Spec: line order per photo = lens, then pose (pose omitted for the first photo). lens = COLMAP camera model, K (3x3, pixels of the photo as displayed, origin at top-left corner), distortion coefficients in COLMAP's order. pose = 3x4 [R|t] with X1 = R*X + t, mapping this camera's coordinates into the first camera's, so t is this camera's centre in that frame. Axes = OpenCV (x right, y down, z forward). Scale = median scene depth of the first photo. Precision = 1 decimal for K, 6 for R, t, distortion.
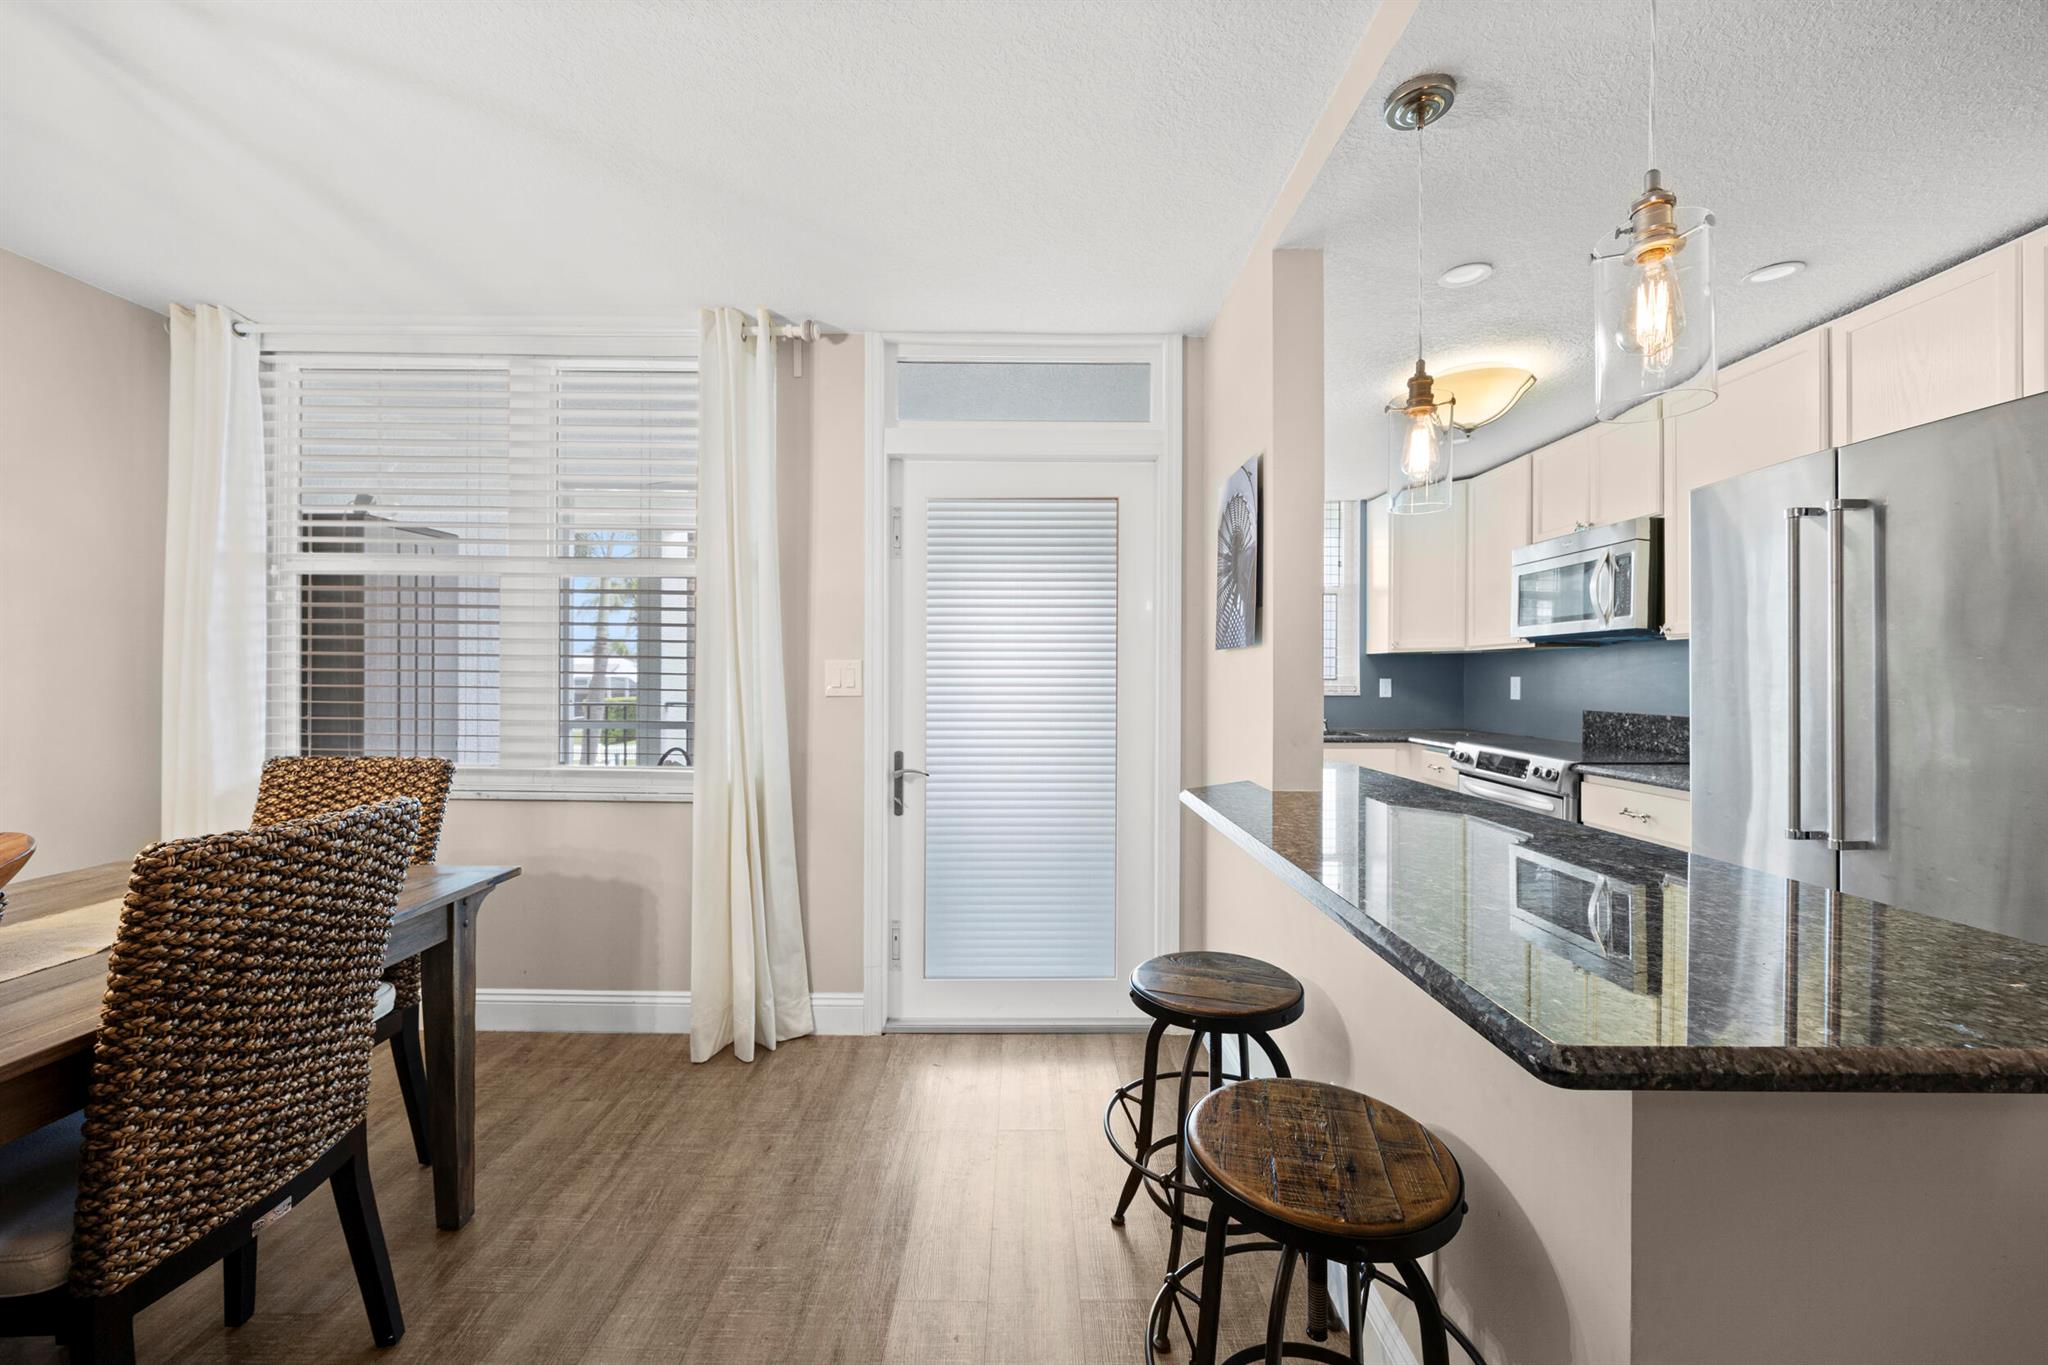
lens RADIAL K [[780.9, 0, 1028.0], [0, 780.9, 679.5], [0, 0, 1]] dist [-0.000787, -0.000004]
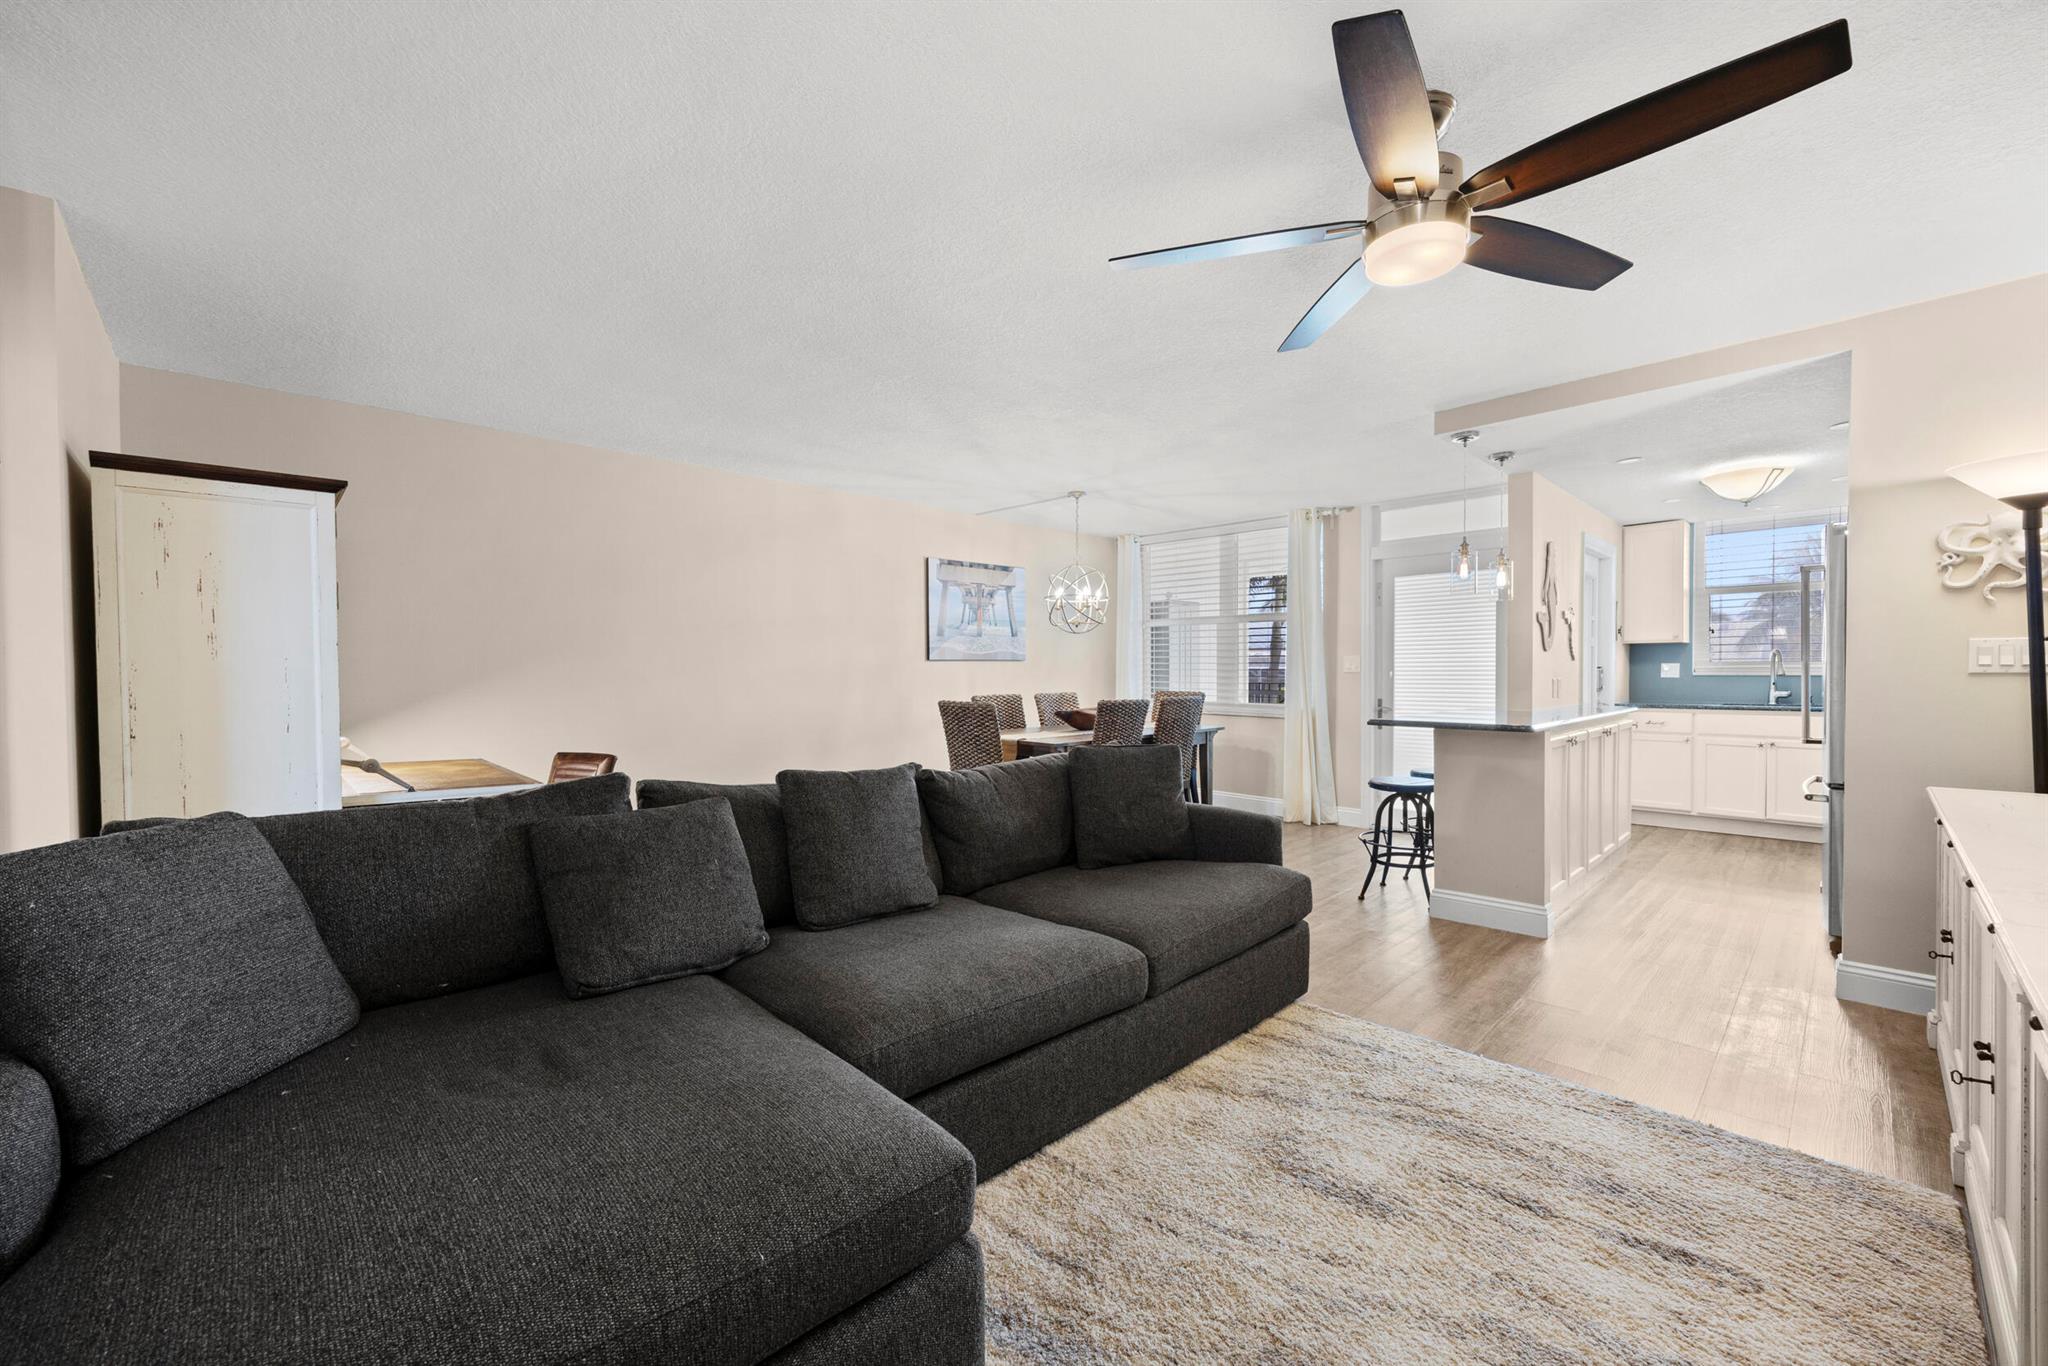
lens RADIAL K [[801.1, 0, 1046.3], [0, 801.1, 687.8], [0, 0, 1]] dist [0.001125, 0.000144]
pose [[0.701229, 0.009628, -0.712871, 1.041188], [0.005217, 0.999813, 0.018635, 0.025187], [0.712917, -0.016787, 0.701047, -1.611391]]
